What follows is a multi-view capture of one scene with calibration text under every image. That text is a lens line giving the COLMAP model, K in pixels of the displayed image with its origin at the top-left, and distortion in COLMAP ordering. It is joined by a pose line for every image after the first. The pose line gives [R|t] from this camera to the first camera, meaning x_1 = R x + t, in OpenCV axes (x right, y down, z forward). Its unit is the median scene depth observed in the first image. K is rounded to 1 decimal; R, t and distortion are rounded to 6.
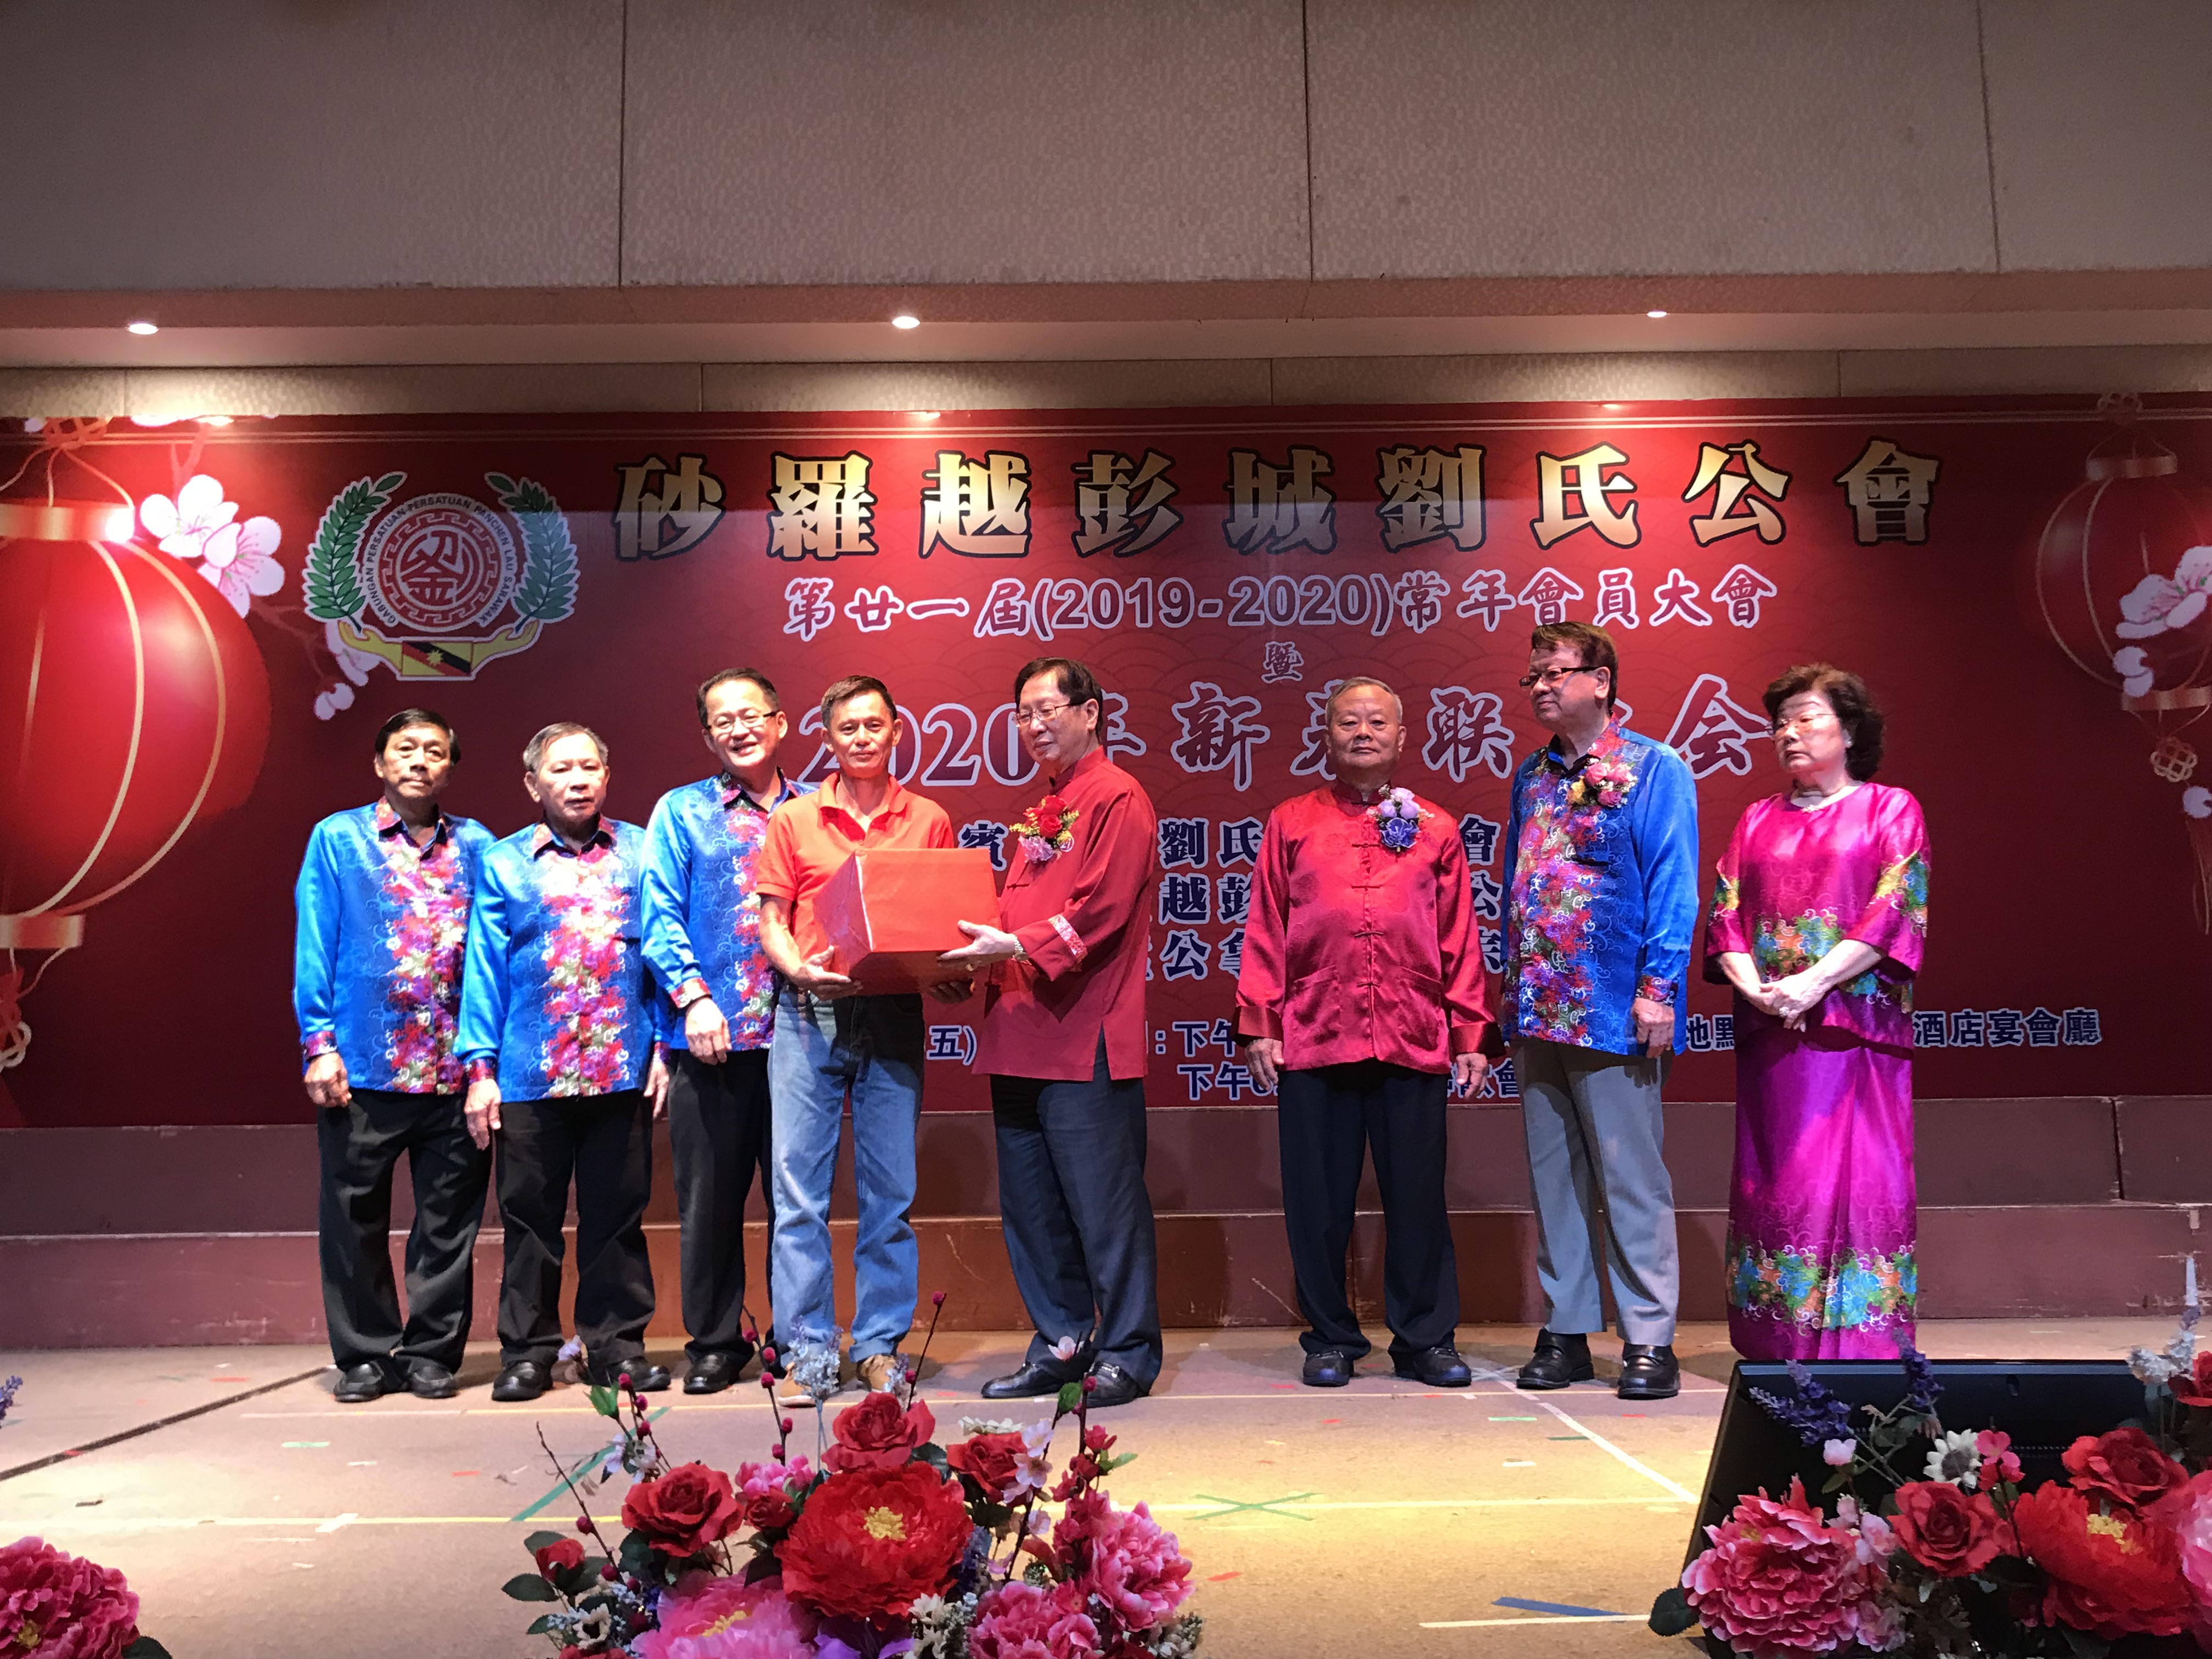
lens RADIAL K [[2078.2, 0, 1100.9], [0, 2078.2, 800.6], [0, 0, 1]] dist [0.165359, -0.542862]
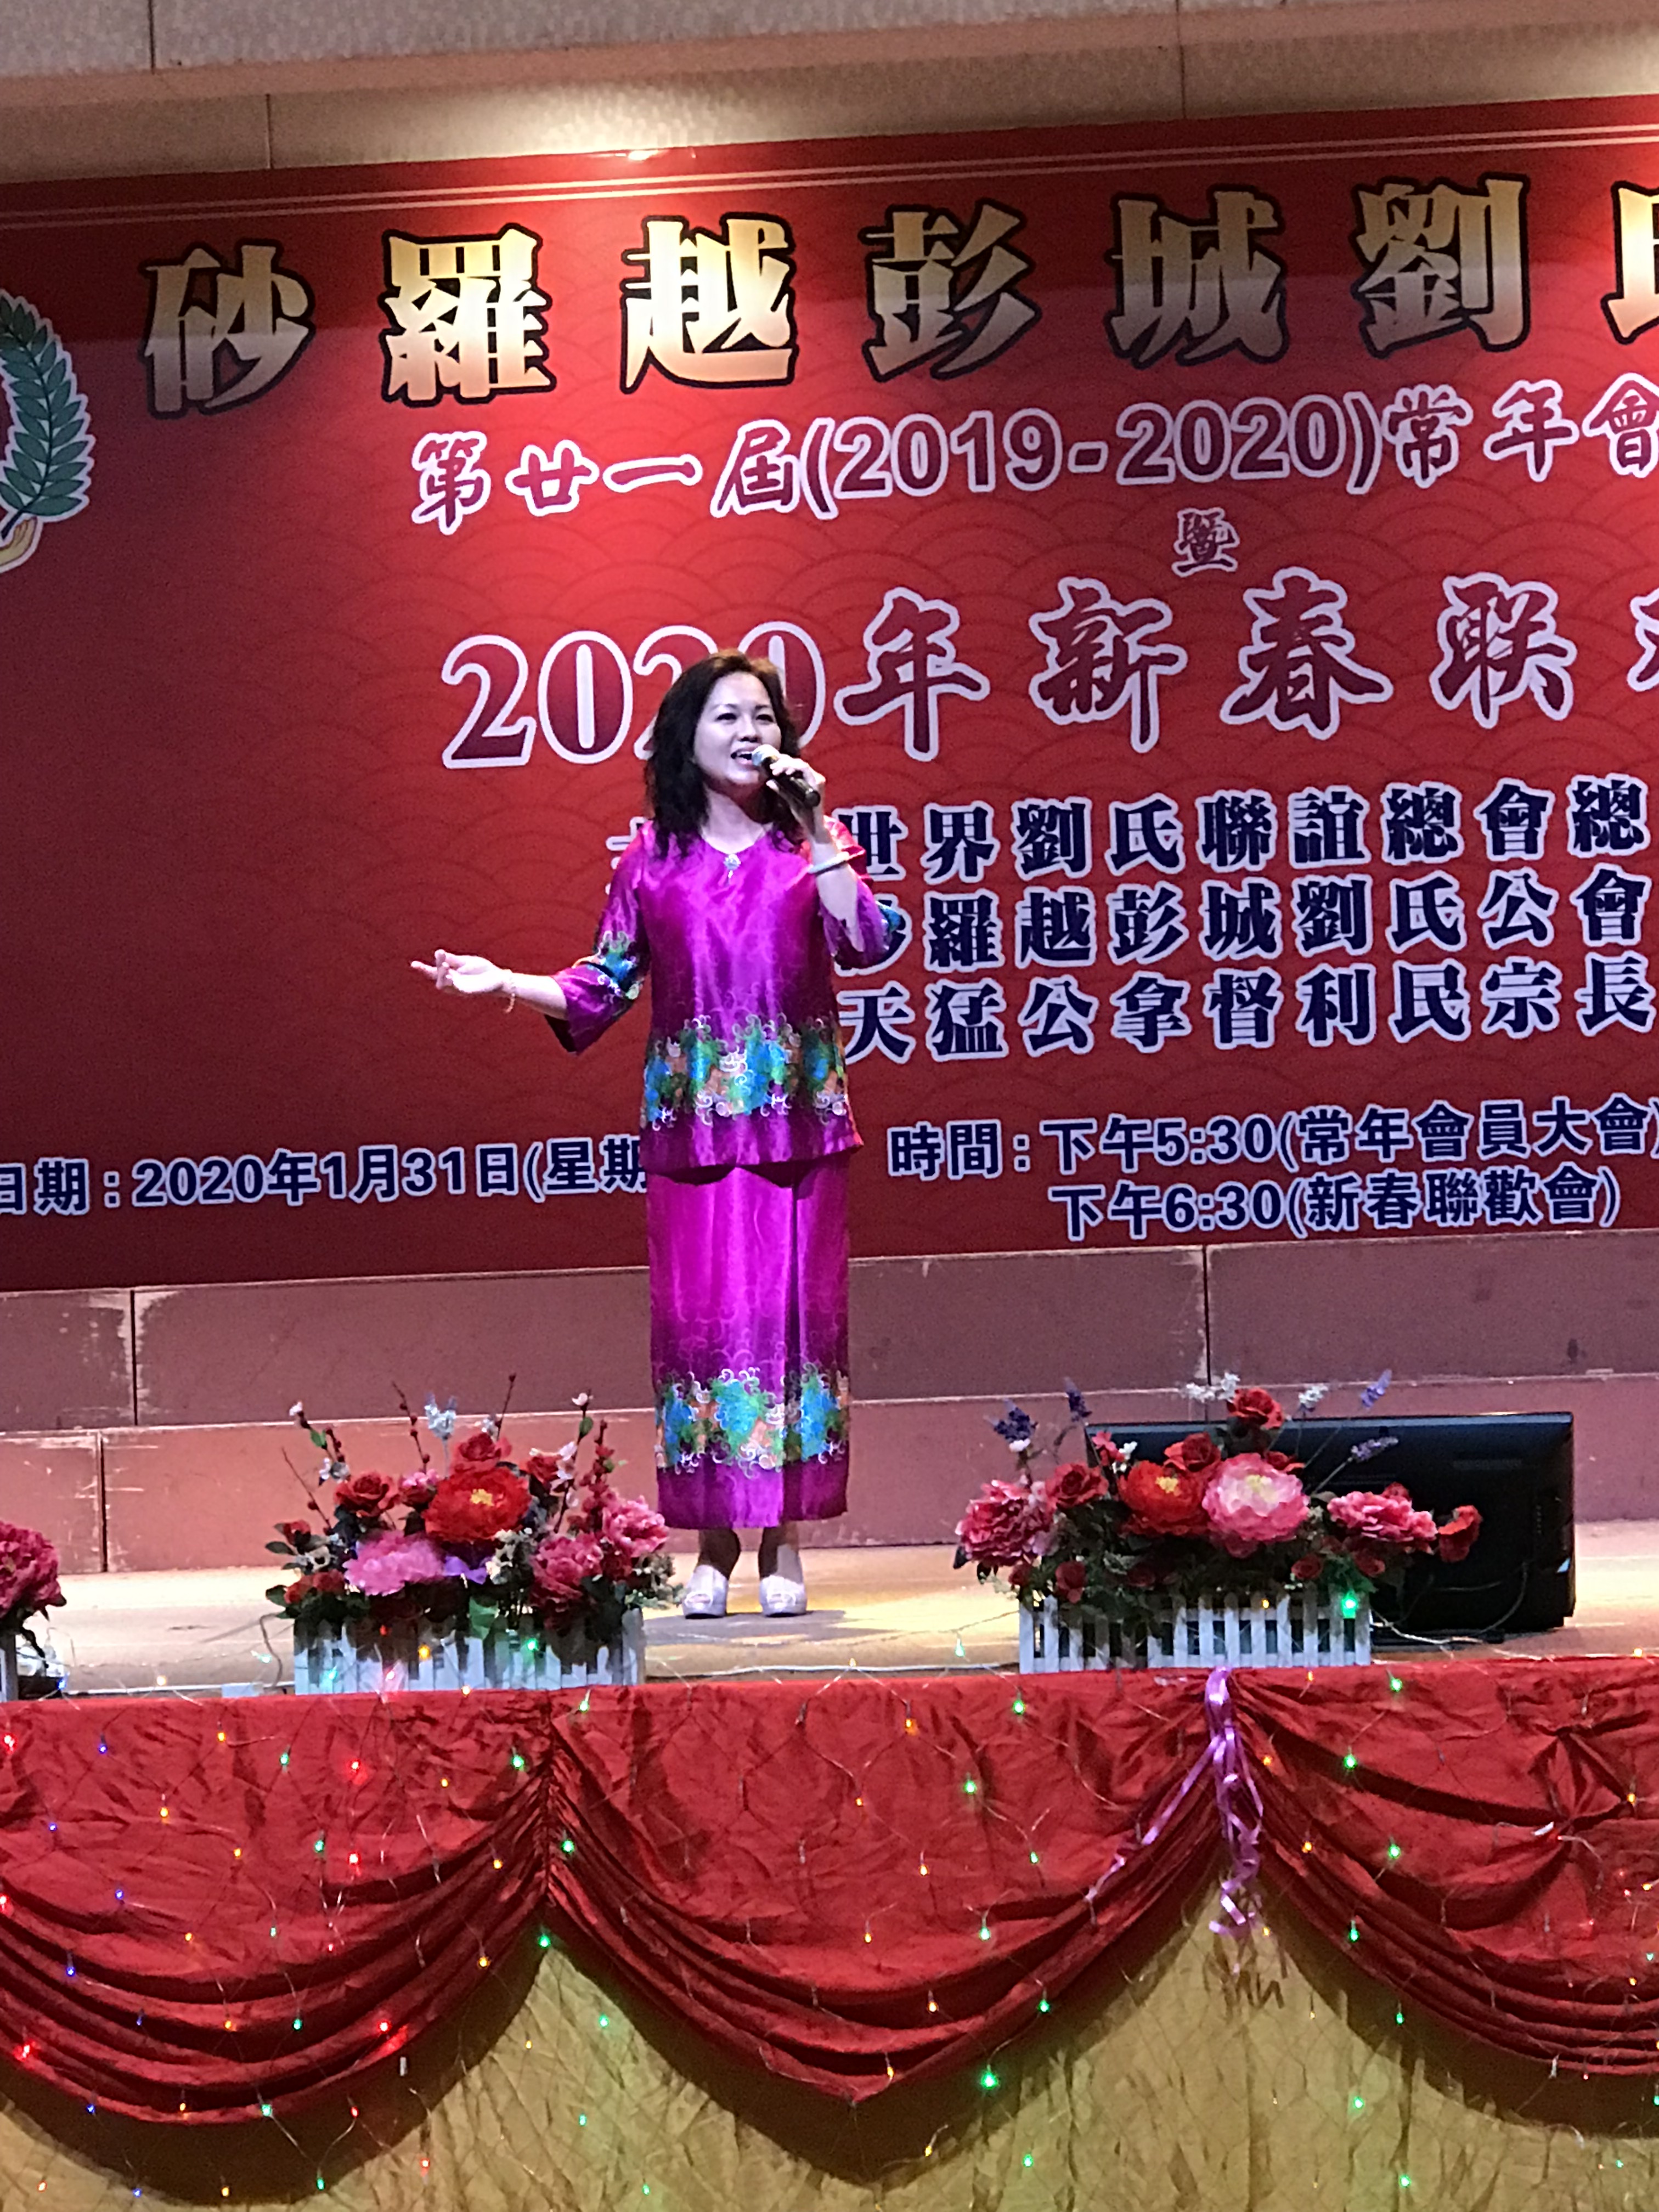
lens RADIAL K [[5990.4, 0, 829.5], [0, 5990.4, 1106.0], [0, 0, 1]] dist [-0.317798, 5.344363]
pose [[0.995527, -0.024764, -0.091172, 0.133534], [0.035650, 0.992160, 0.119779, -0.116481], [0.087491, -0.122494, 0.988605, -0.793515]]
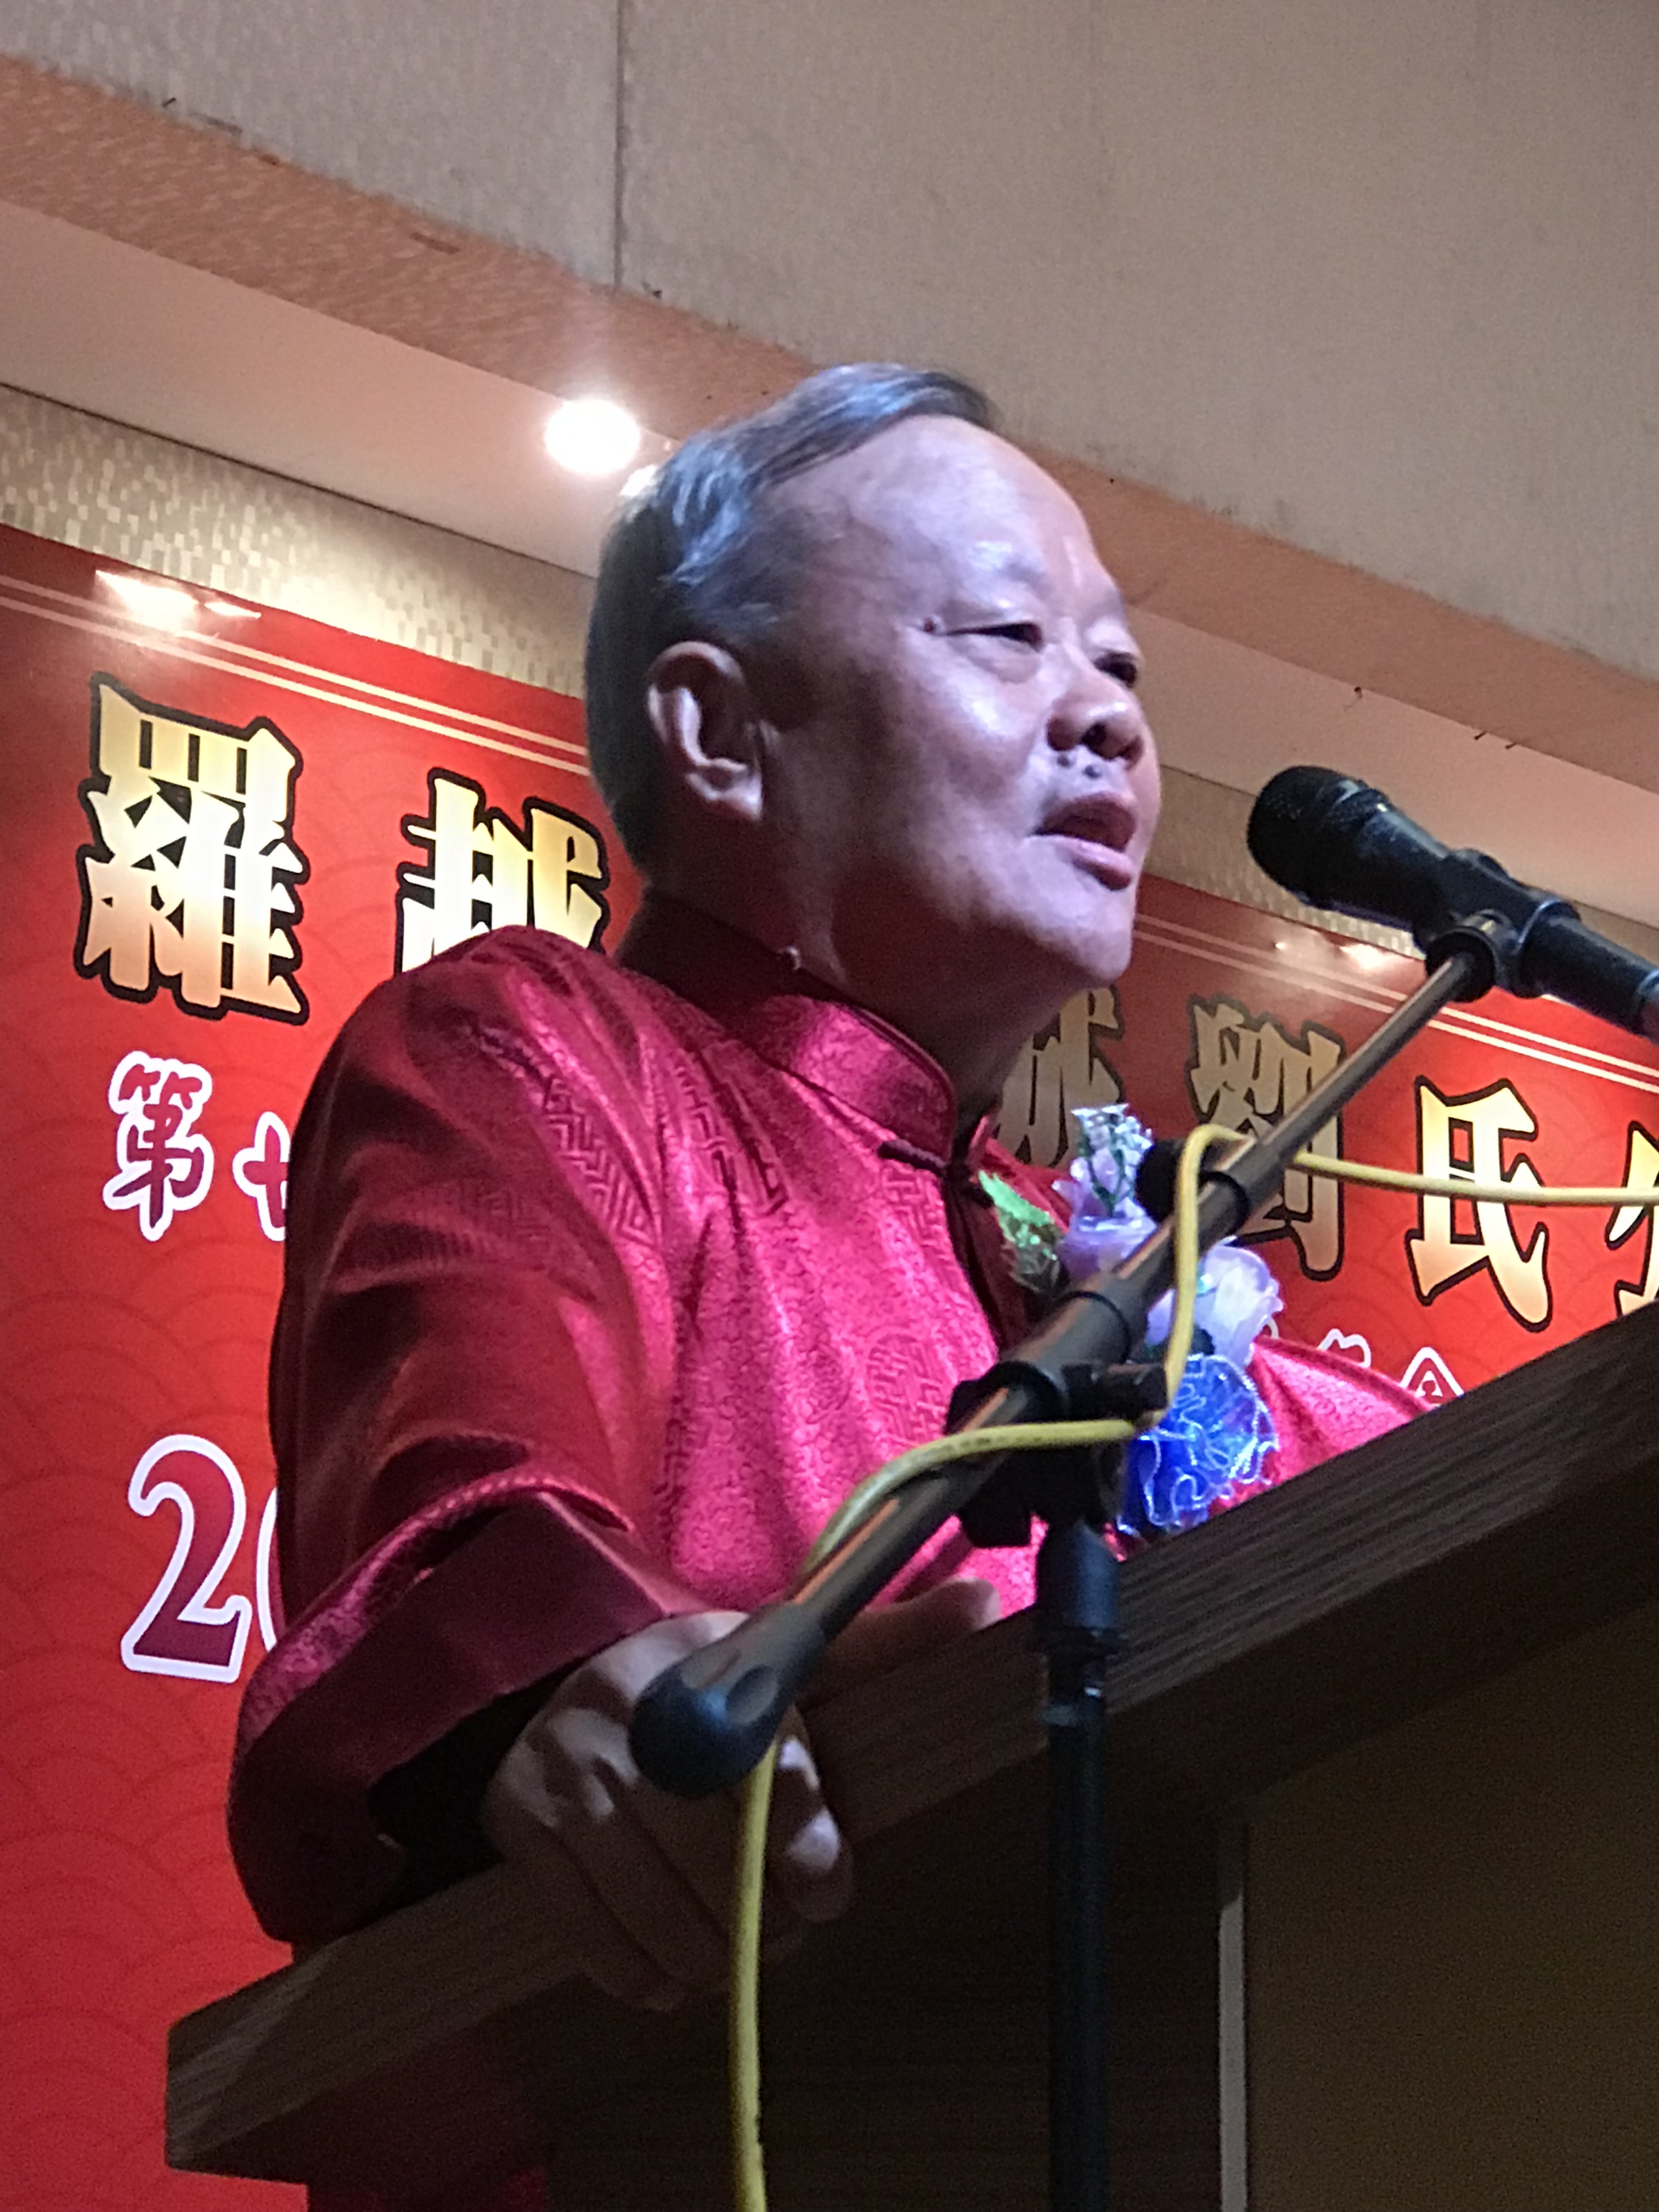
lens RADIAL K [[6306.0, 0, 829.5], [0, 6306.0, 1106.0], [0, 0, 1]] dist [-0.122561, 2.067419]
pose [[0.668765, 0.178414, 0.721749, -0.812754], [-0.126090, 0.983934, -0.126392, 0.018564], [-0.732704, -0.006479, 0.680517, 0.212768]]
